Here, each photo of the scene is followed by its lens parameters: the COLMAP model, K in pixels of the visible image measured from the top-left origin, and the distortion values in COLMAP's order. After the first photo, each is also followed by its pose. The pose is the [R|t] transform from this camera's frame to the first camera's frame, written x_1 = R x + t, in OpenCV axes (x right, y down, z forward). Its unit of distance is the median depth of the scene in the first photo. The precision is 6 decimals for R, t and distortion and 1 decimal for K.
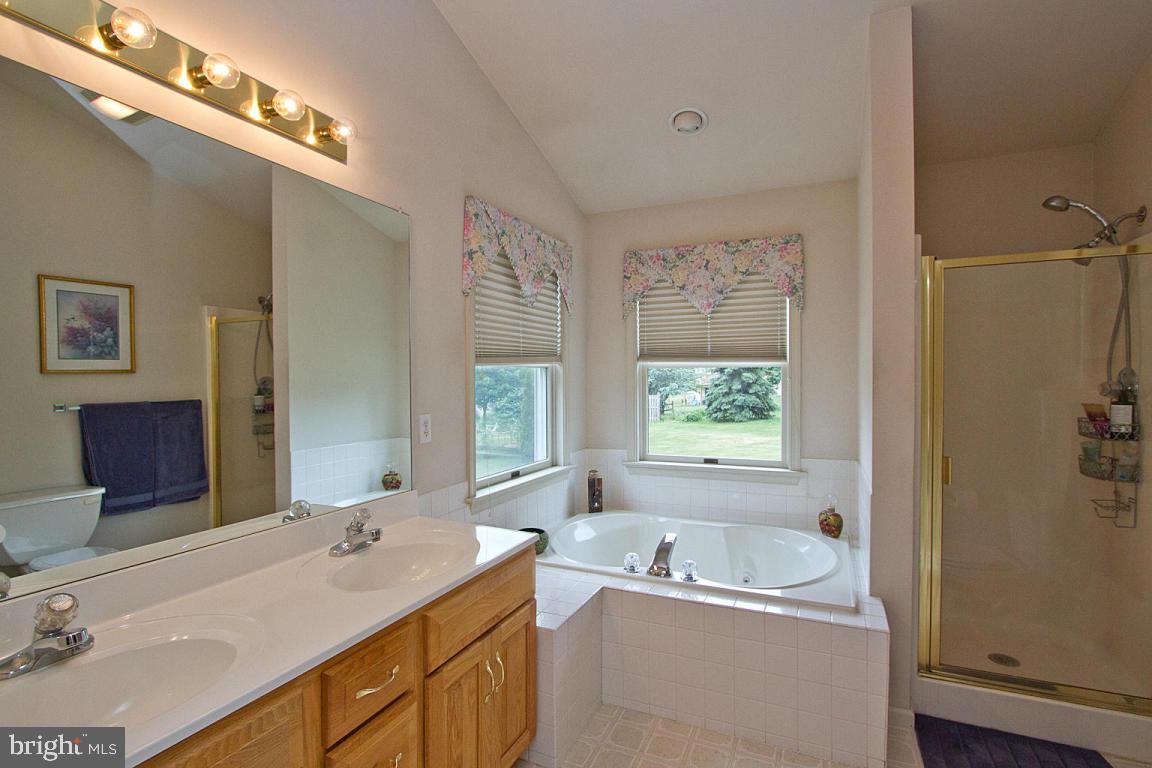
lens RADIAL K [[548.4, 0, 579.3], [0, 548.4, 388.5], [0, 0, 1]] dist [-0.015765, 0.000816]
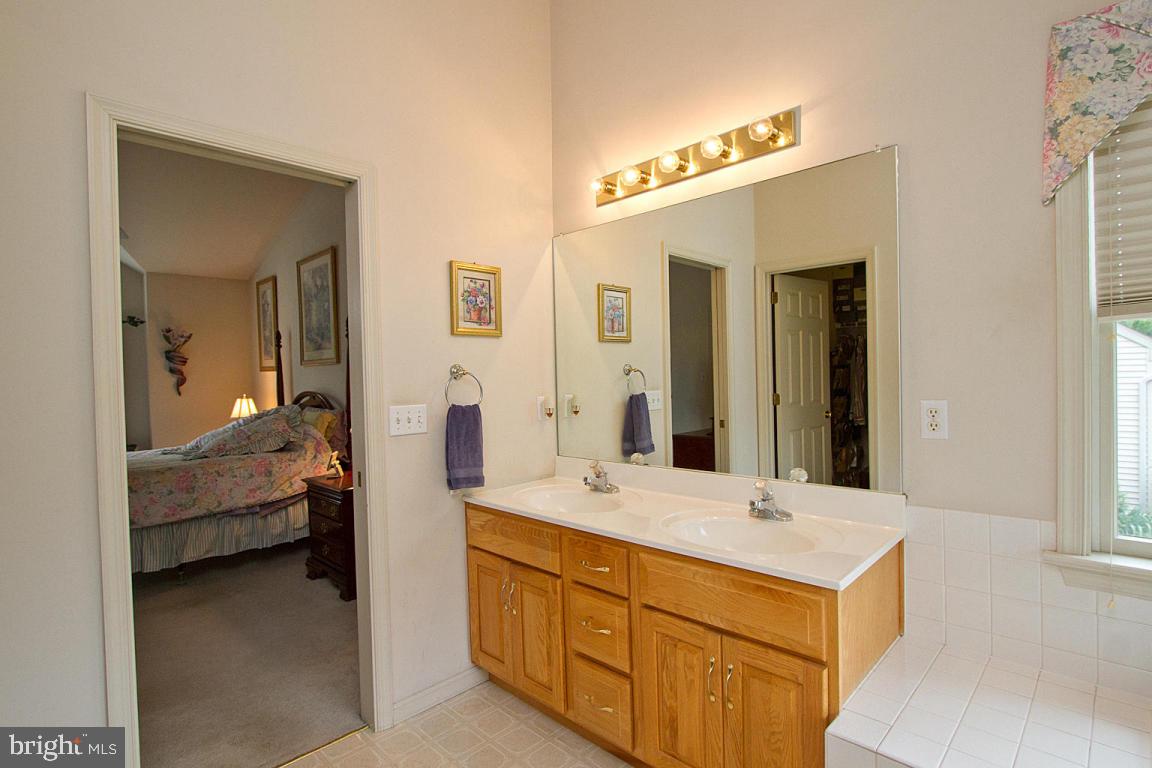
lens RADIAL K [[548.4, 0, 579.3], [0, 548.4, 388.5], [0, 0, 1]] dist [-0.015765, 0.000816]
pose [[-0.338520, 0.028242, -0.940535, 0.371395], [0.007863, 0.999599, 0.027186, 0.005012], [0.940926, 0.001808, -0.338607, 0.526517]]
